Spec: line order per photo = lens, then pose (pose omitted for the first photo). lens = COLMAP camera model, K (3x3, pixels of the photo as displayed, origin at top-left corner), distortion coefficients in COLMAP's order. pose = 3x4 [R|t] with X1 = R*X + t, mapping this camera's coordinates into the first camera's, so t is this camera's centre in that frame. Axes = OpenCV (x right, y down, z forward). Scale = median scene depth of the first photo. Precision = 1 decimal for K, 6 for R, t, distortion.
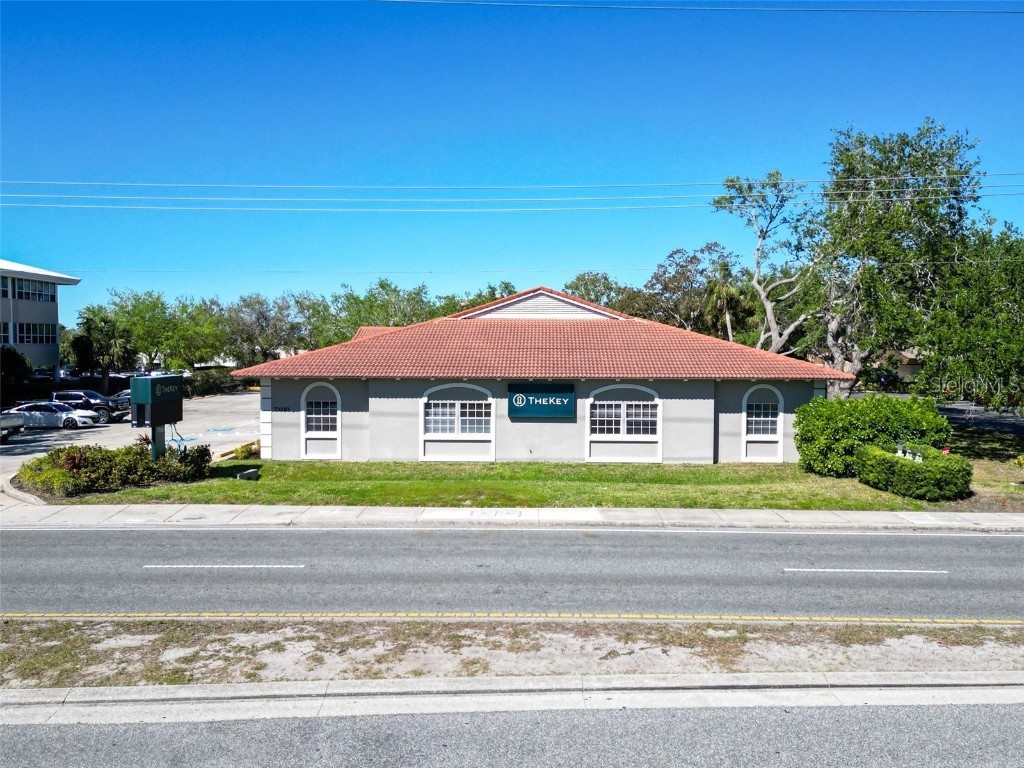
lens RADIAL K [[868.8, 0, 541.1], [0, 868.8, 385.5], [0, 0, 1]] dist [0.135407, -0.288764]
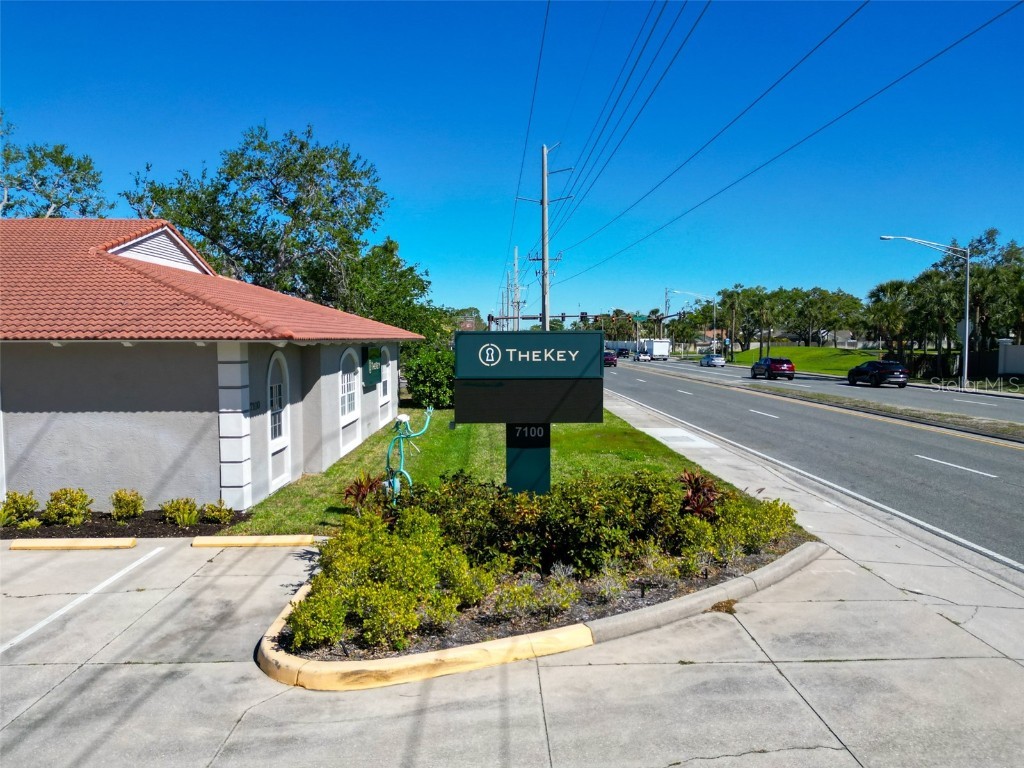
lens RADIAL K [[732.9, 0, 511.2], [0, 732.9, 373.5], [0, 0, 1]] dist [0.134791, -0.163082]
pose [[-0.015087, -0.052339, 0.998515, -0.743353], [0.053372, 0.997163, 0.053075, -0.006929], [-0.998461, 0.054094, -0.012251, 0.863783]]
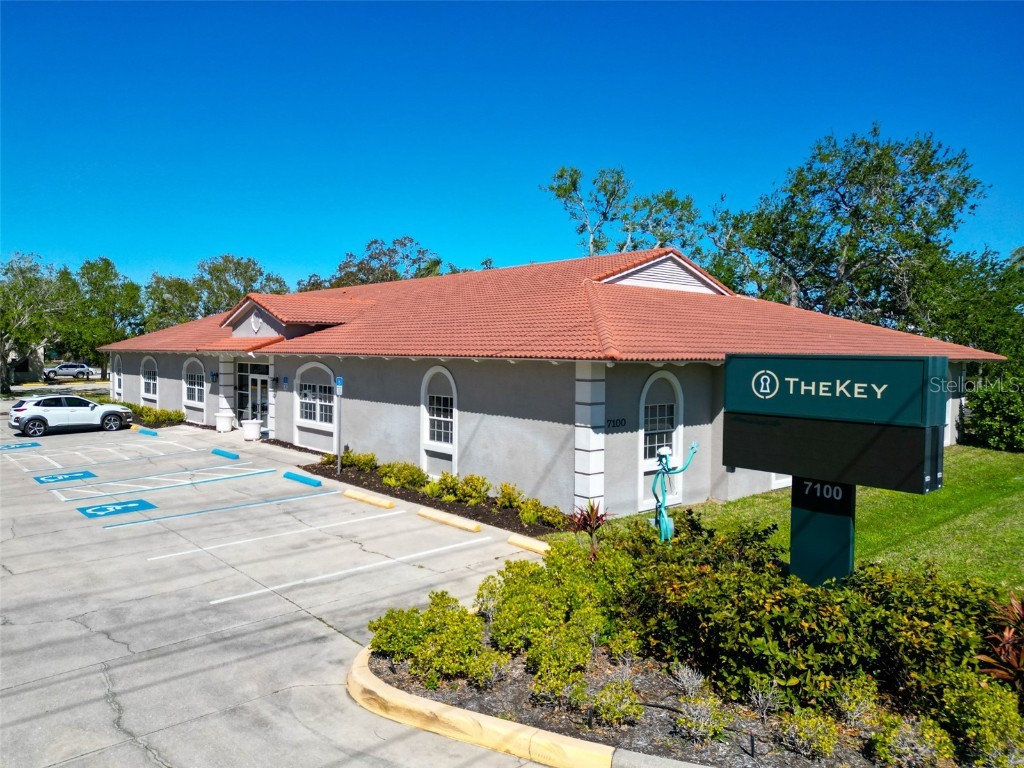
lens RADIAL K [[714.0, 0, 510.0], [0, 714.0, 381.0], [0, 0, 1]] dist [0.090283, -0.096564]
pose [[0.748263, -0.023667, 0.662980, -0.640184], [0.024544, 0.999667, 0.007984, -0.003394], [-0.662948, 0.010298, 0.748595, 0.724951]]
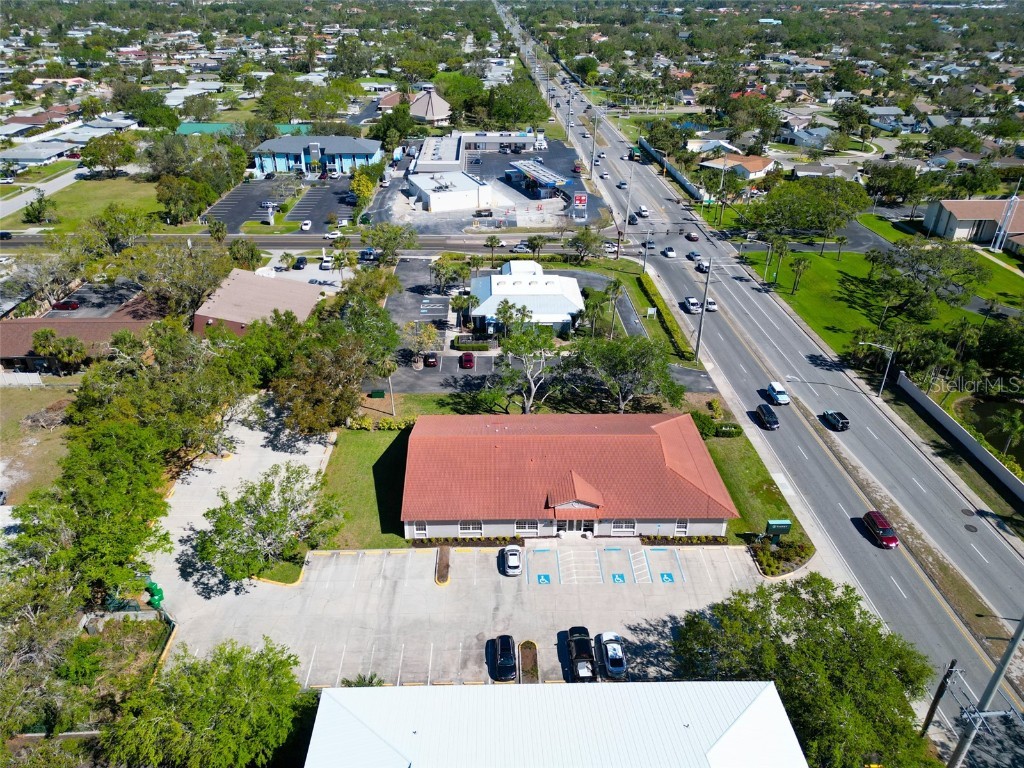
lens RADIAL K [[714.0, 0, 510.0], [0, 714.0, 381.0], [0, 0, 1]] dist [0.090283, -0.096564]
pose [[-0.029256, -0.487229, 0.872784, -2.247984], [0.035940, 0.872080, 0.488041, -1.654287], [-0.998926, 0.045646, -0.008002, 1.759076]]
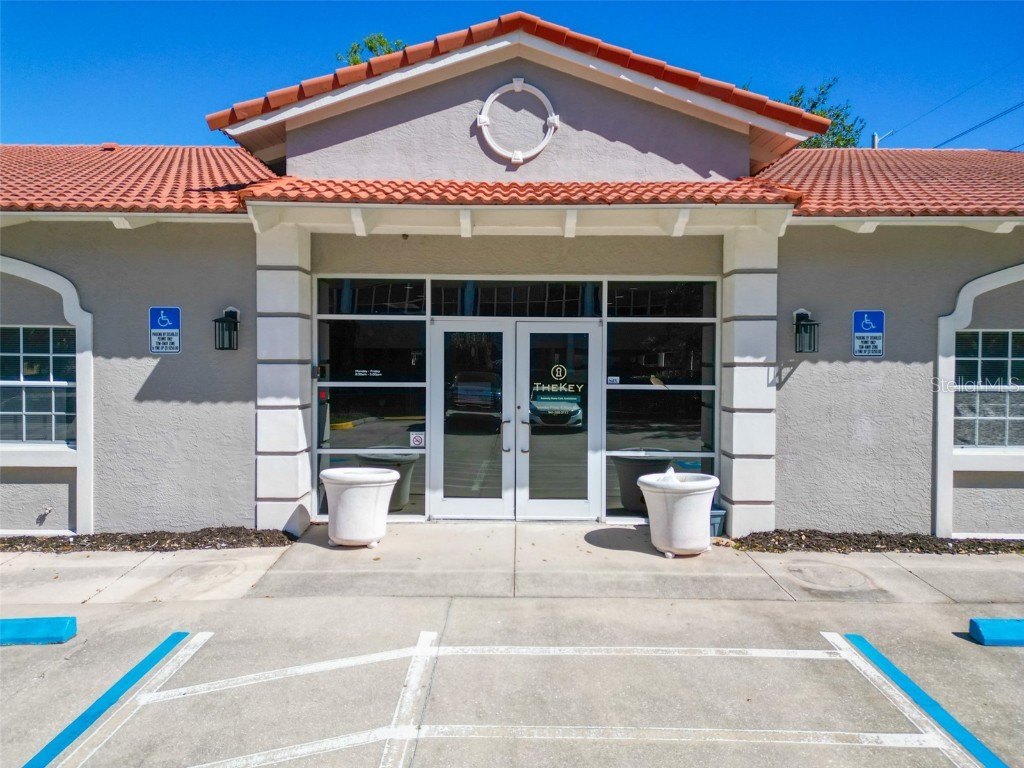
lens RADIAL K [[714.0, 0, 510.0], [0, 714.0, 381.0], [0, 0, 1]] dist [0.090283, -0.096564]
pose [[0.002304, -0.036860, 0.999318, -0.539912], [0.041093, 0.998480, 0.036735, 0.001077], [-0.999153, 0.040980, 0.003815, 1.536305]]
